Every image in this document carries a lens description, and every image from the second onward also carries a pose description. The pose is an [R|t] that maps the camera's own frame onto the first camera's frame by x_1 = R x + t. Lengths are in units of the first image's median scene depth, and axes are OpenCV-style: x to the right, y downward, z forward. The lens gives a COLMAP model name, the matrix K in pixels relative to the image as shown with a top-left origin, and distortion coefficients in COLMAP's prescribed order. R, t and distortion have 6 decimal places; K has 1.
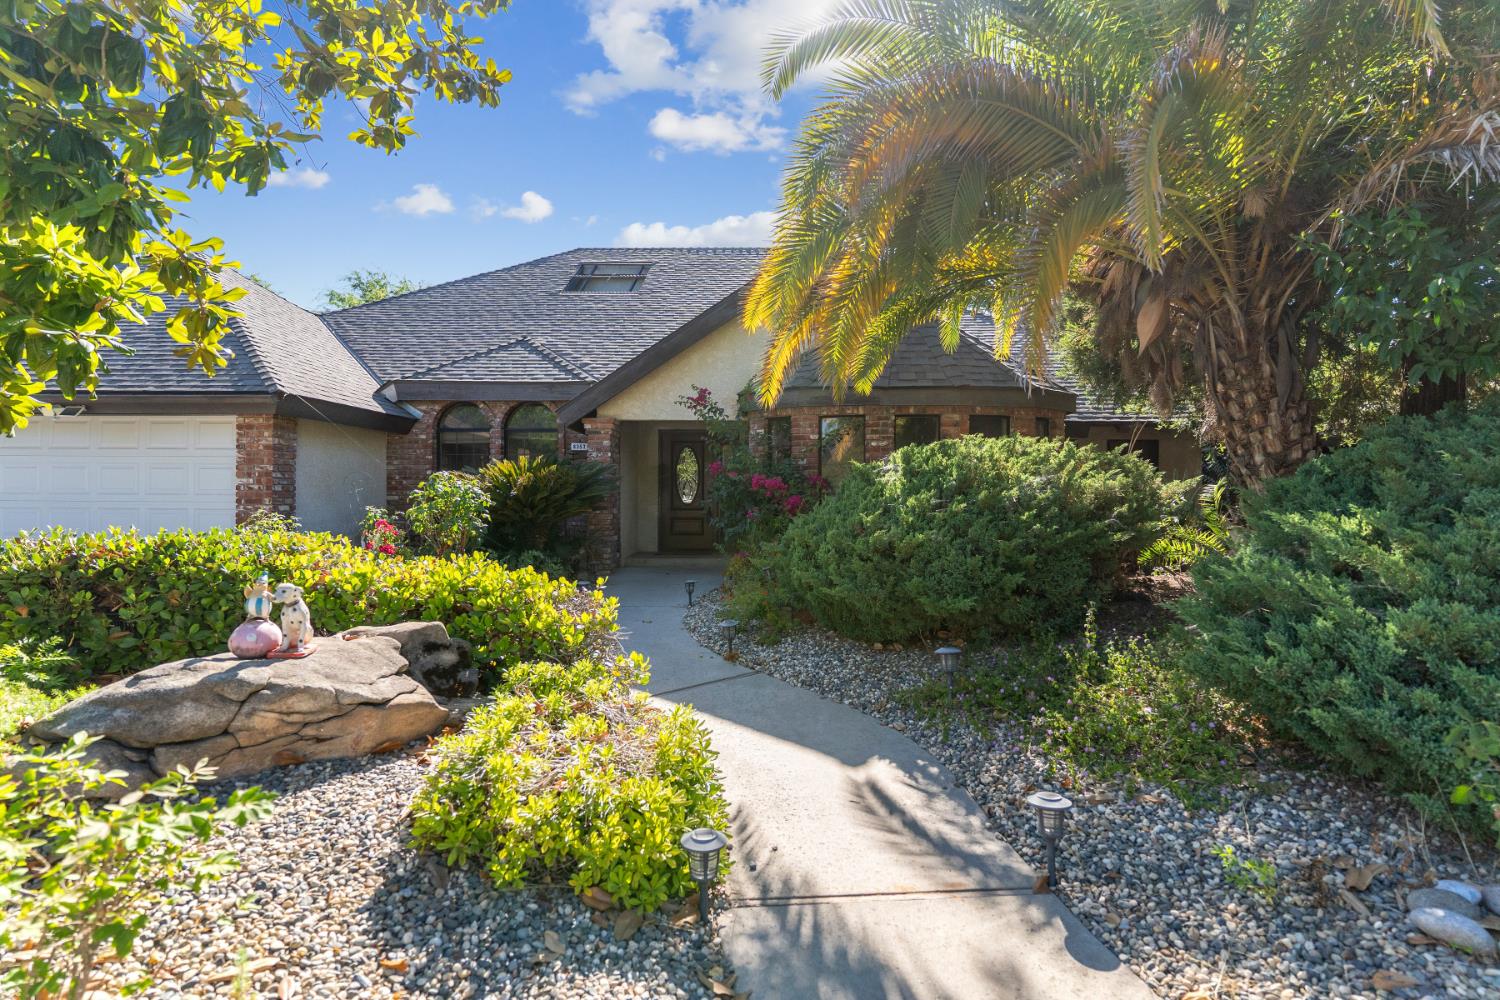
lens RADIAL K [[765.7, 0, 750.8], [0, 765.7, 495.3], [0, 0, 1]] dist [-0.005766, -0.000935]
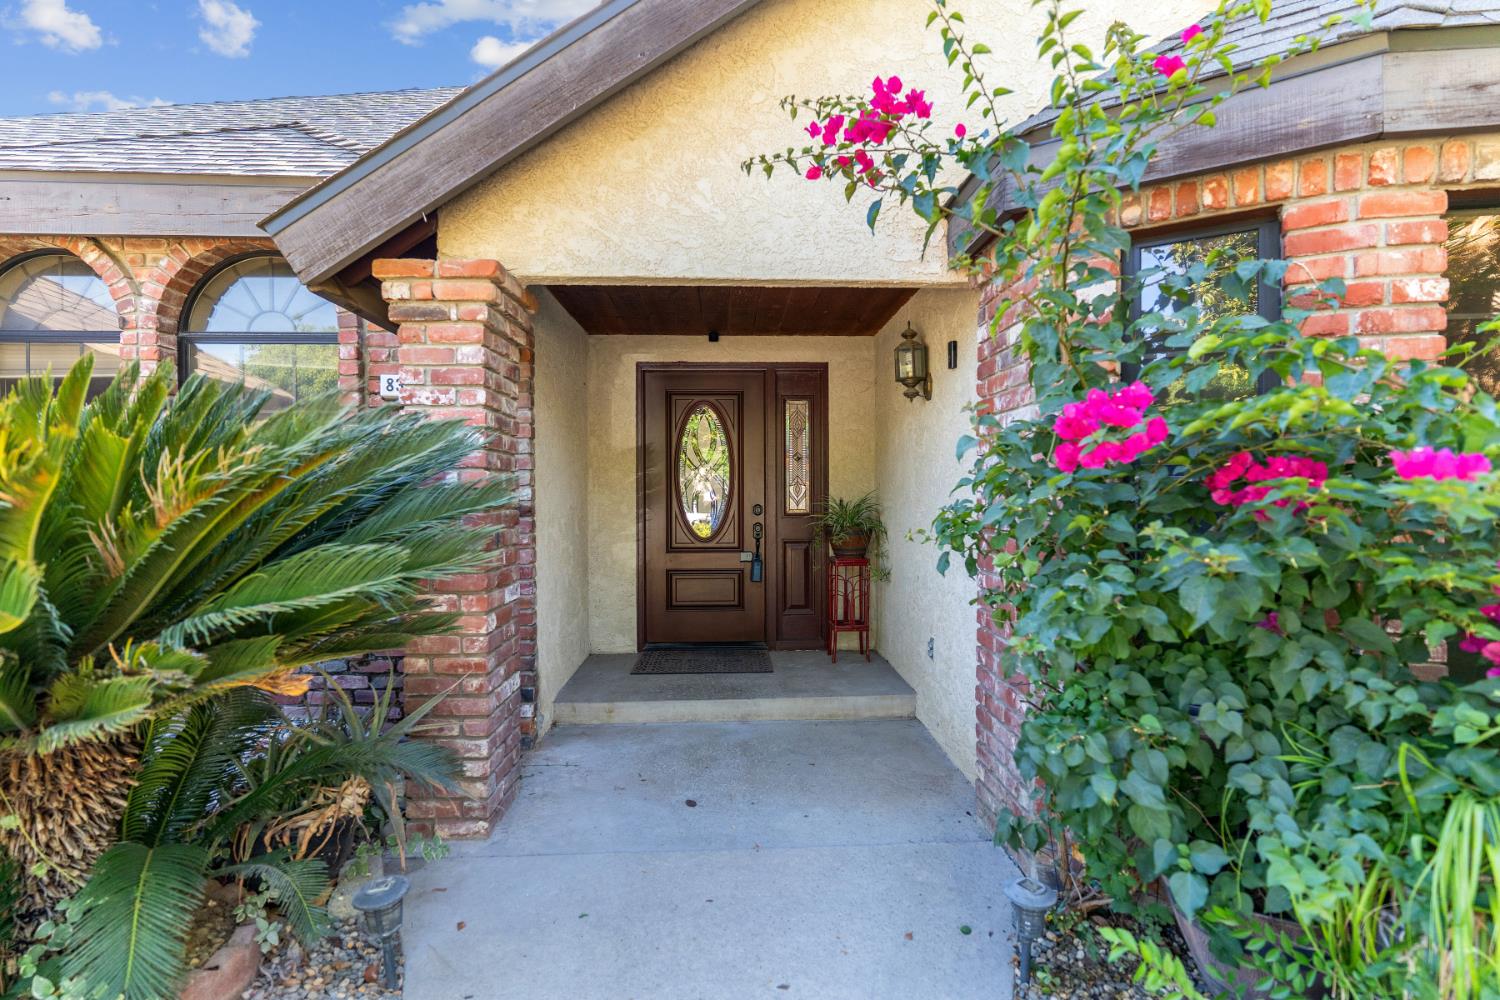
lens RADIAL K [[765.7, 0, 750.1], [0, 765.7, 500.0], [0, 0, 1]] dist [-0.005766, -0.000935]
pose [[0.998218, -0.003036, 0.059600, -0.086131], [0.001536, 0.999681, 0.025199, -0.018463], [-0.059657, -0.025062, 0.997904, 0.599122]]
